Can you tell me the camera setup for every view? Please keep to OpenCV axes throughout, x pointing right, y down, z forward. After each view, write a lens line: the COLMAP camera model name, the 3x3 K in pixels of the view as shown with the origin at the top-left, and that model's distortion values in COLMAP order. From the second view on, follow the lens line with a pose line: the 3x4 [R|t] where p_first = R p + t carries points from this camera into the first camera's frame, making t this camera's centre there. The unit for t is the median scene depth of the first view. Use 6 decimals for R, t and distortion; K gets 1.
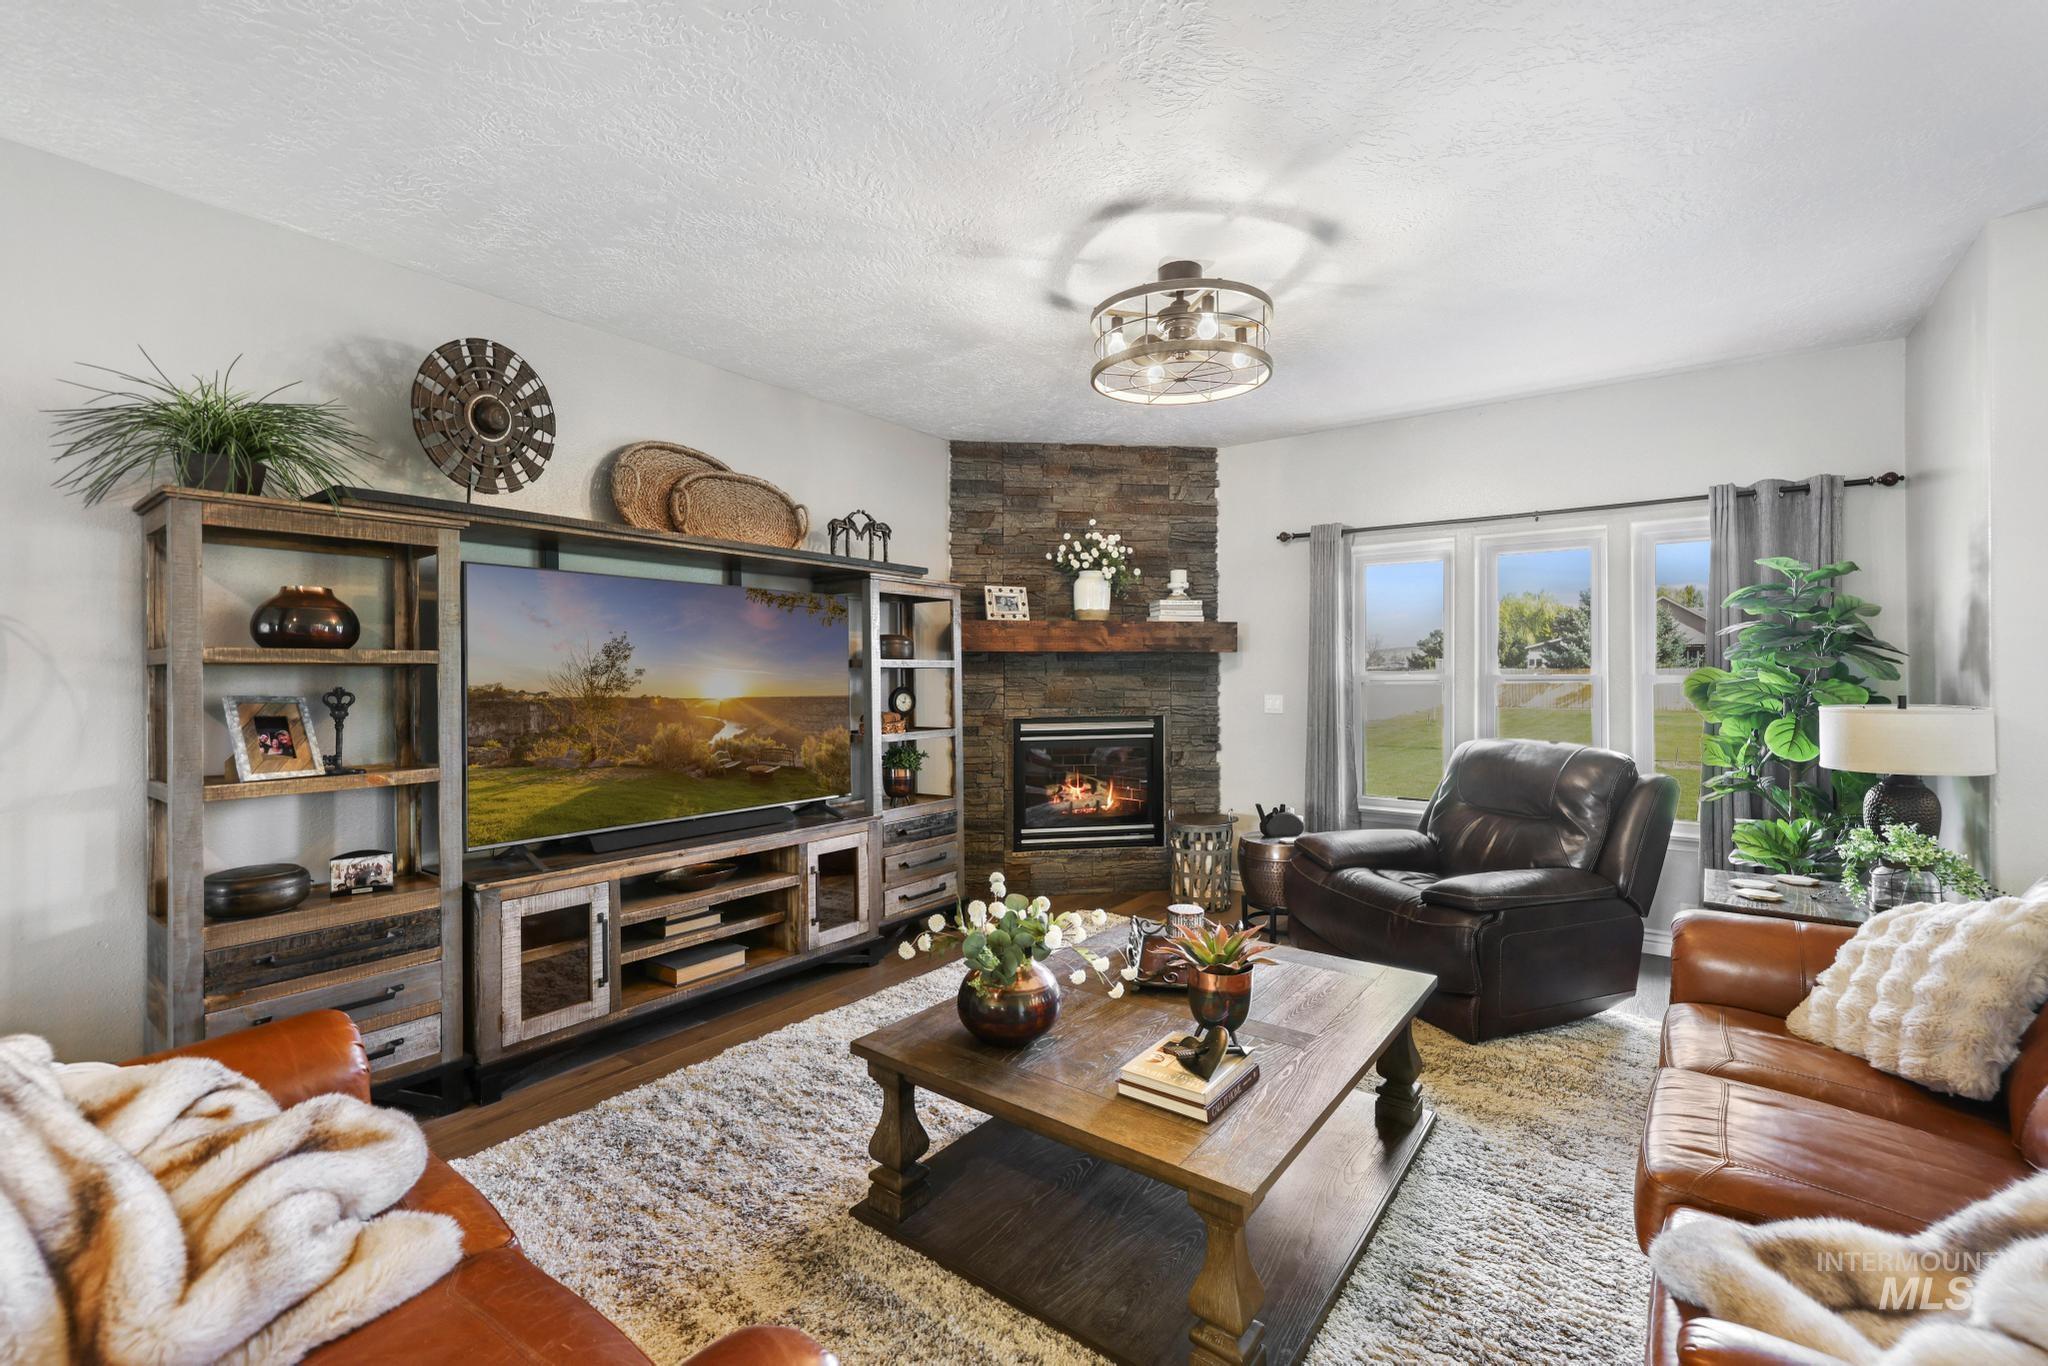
lens RADIAL K [[900.1, 0, 1018.7], [0, 900.1, 673.2], [0, 0, 1]] dist [0.001375, 0.000270]
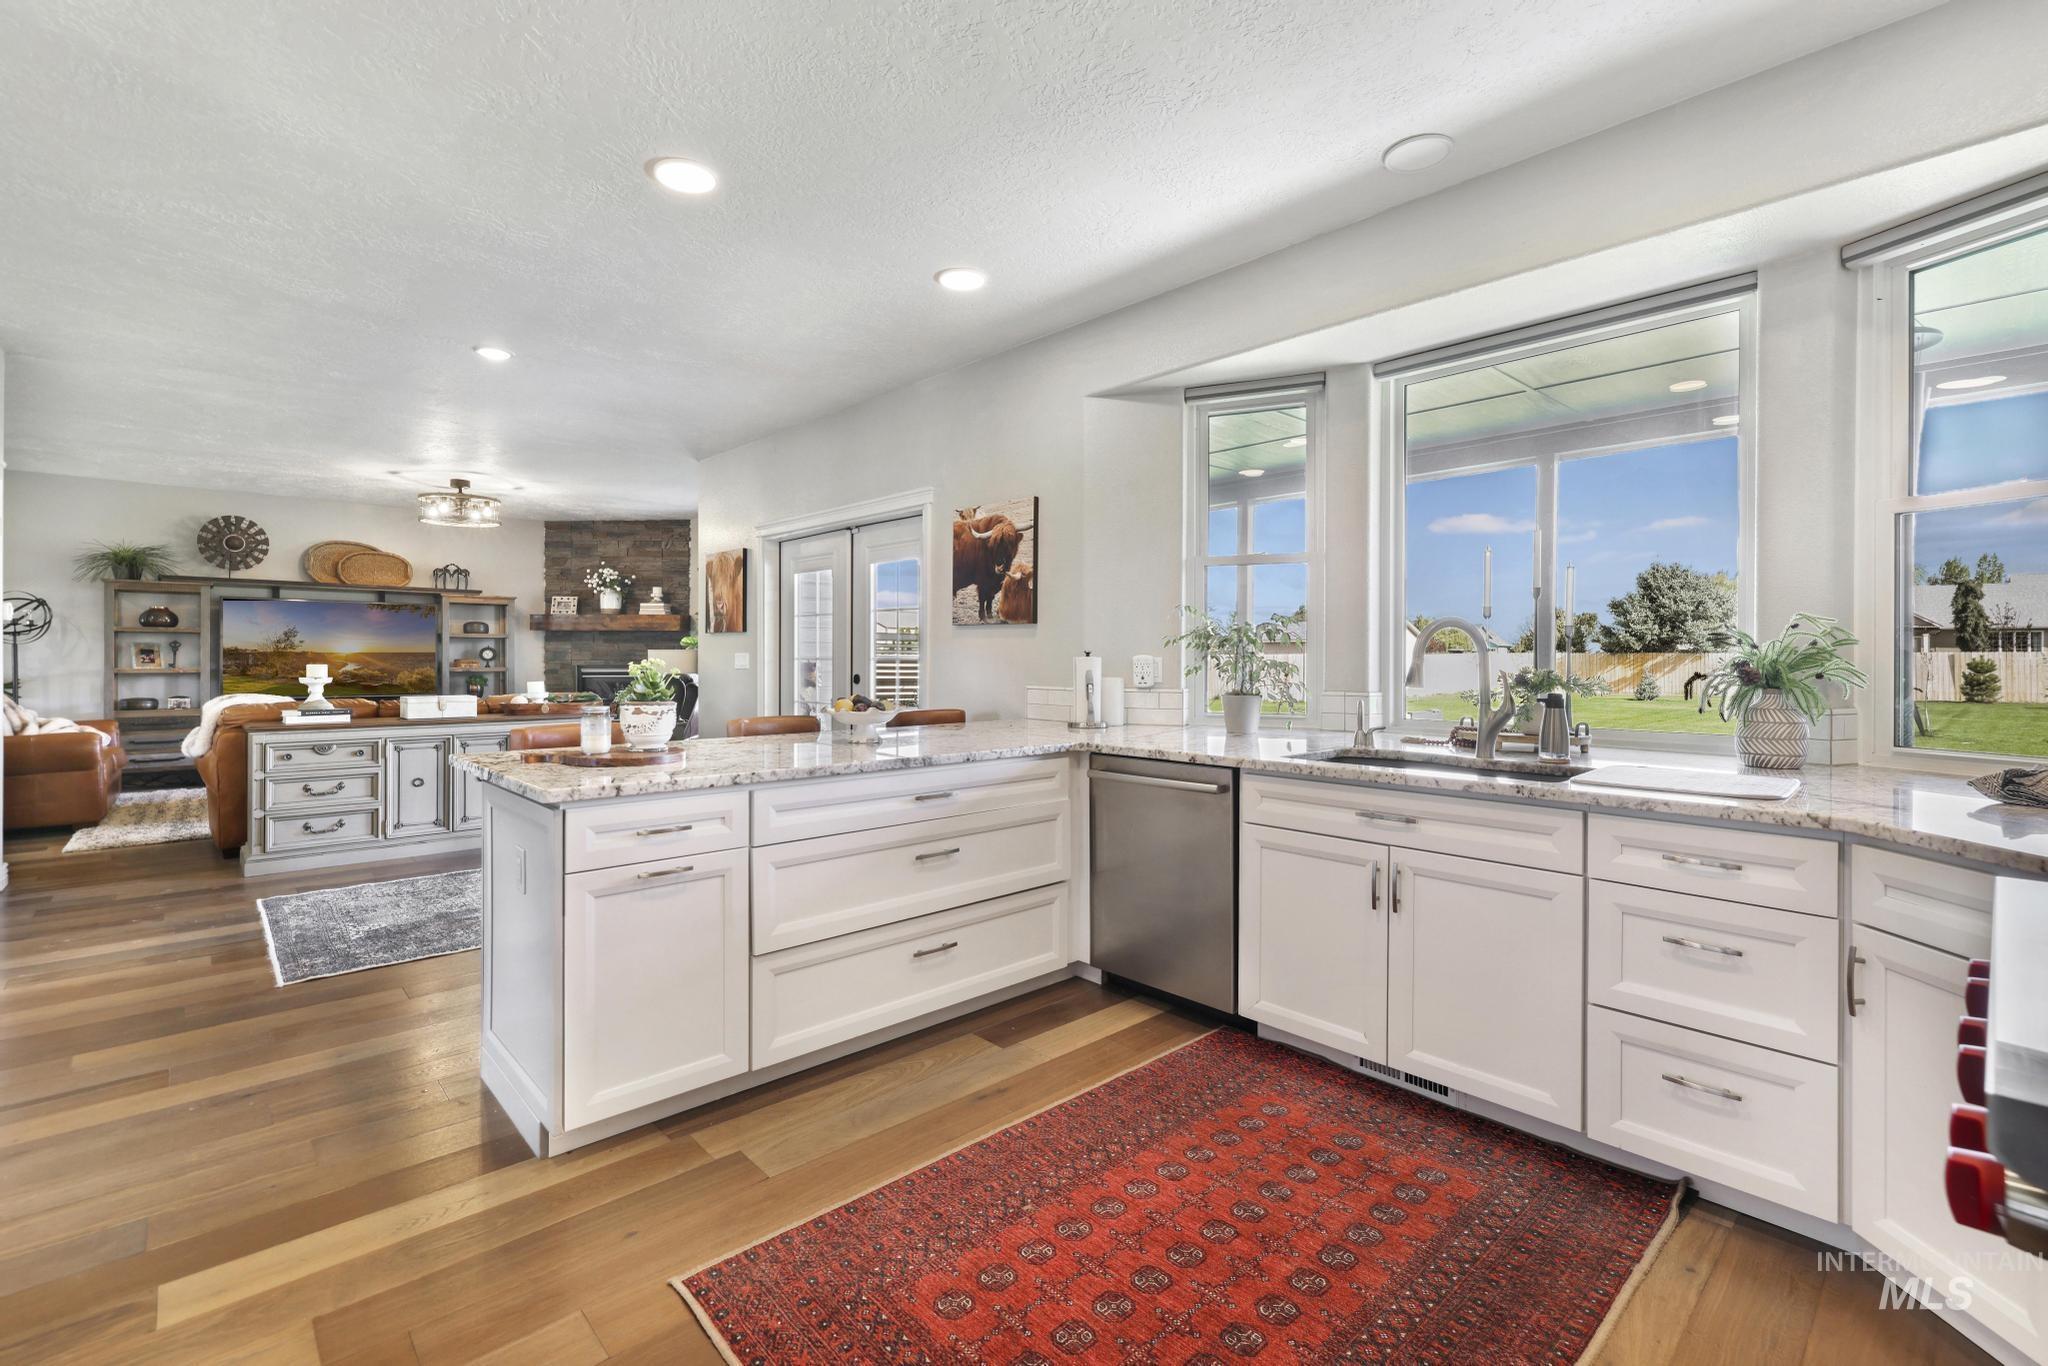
lens RADIAL K [[899.2, 0, 1030.9], [0, 899.2, 667.7], [0, 0, 1]] dist [0.001836, 0.000192]
pose [[0.984259, 0.007215, -0.176586, 1.673945], [-0.005376, 0.999926, 0.010889, 0.037672], [0.176651, -0.009769, 0.984225, -0.930644]]
